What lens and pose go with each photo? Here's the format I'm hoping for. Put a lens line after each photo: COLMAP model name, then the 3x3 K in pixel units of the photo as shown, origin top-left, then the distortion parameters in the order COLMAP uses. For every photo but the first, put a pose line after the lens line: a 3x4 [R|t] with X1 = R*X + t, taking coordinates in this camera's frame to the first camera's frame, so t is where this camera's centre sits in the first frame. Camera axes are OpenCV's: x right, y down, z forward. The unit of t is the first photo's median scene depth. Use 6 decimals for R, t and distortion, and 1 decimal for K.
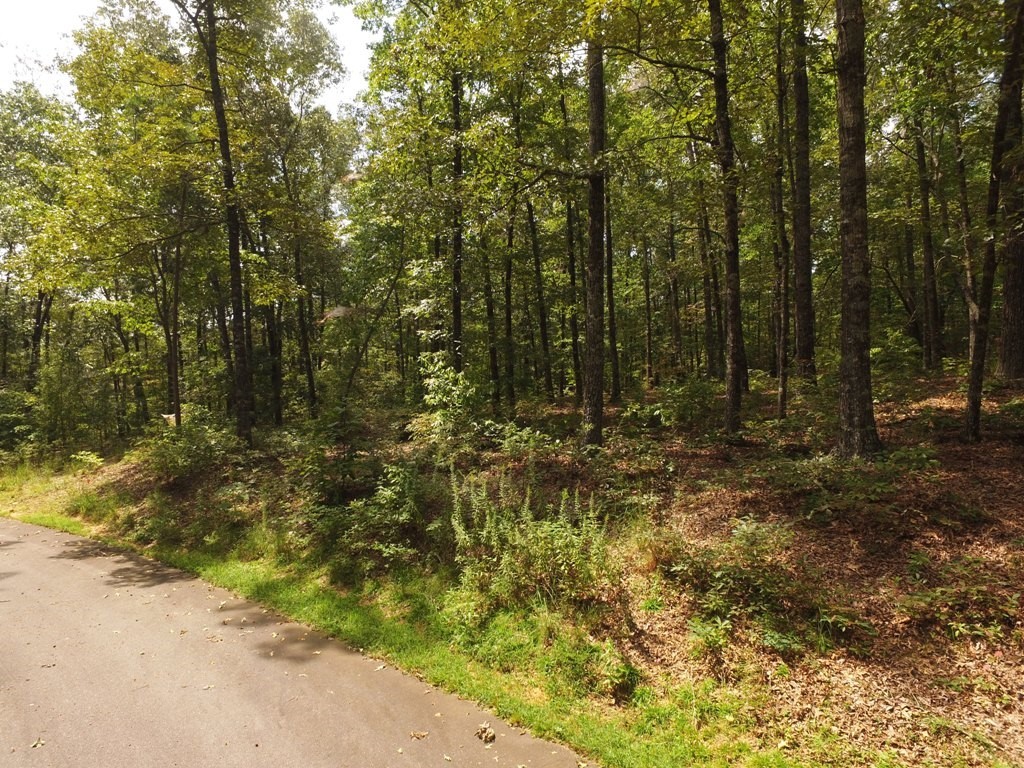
lens RADIAL K [[599.3, 0, 509.5], [0, 599.3, 381.8], [0, 0, 1]] dist [-0.011066, 0.015890]
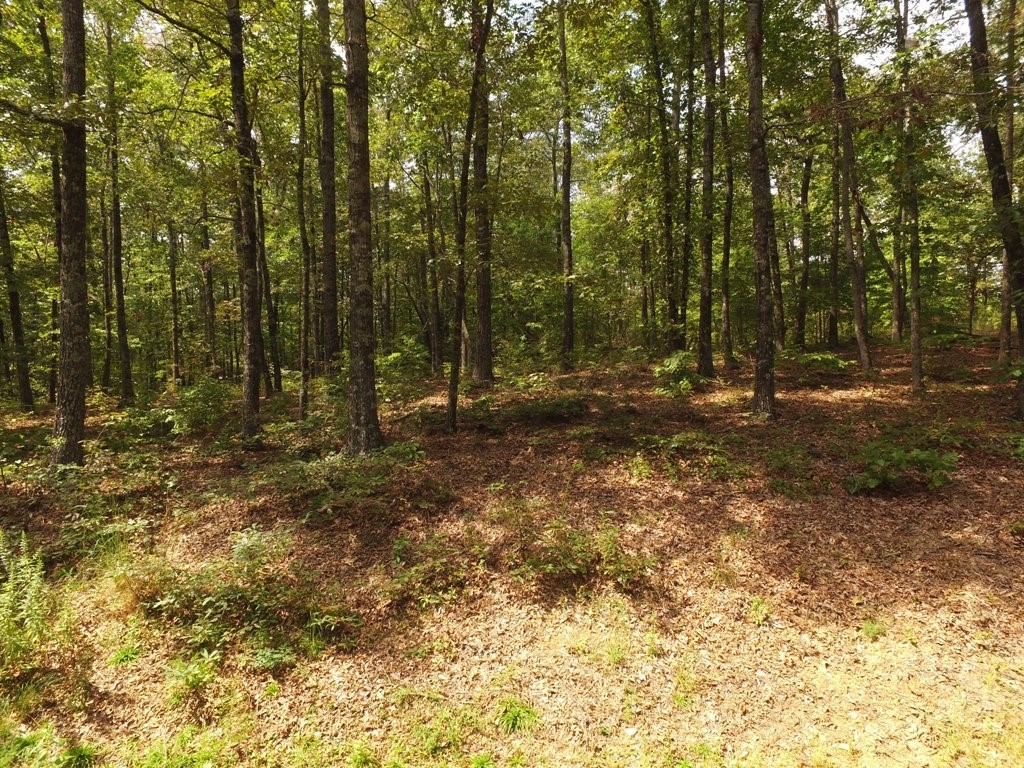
lens RADIAL K [[599.3, 0, 509.5], [0, 599.3, 381.8], [0, 0, 1]] dist [-0.011066, 0.015890]
pose [[0.749228, -0.001953, 0.662309, 0.099014], [0.003079, 0.999995, -0.000535, -0.001436], [-0.662305, 0.002440, 0.749230, 0.036413]]
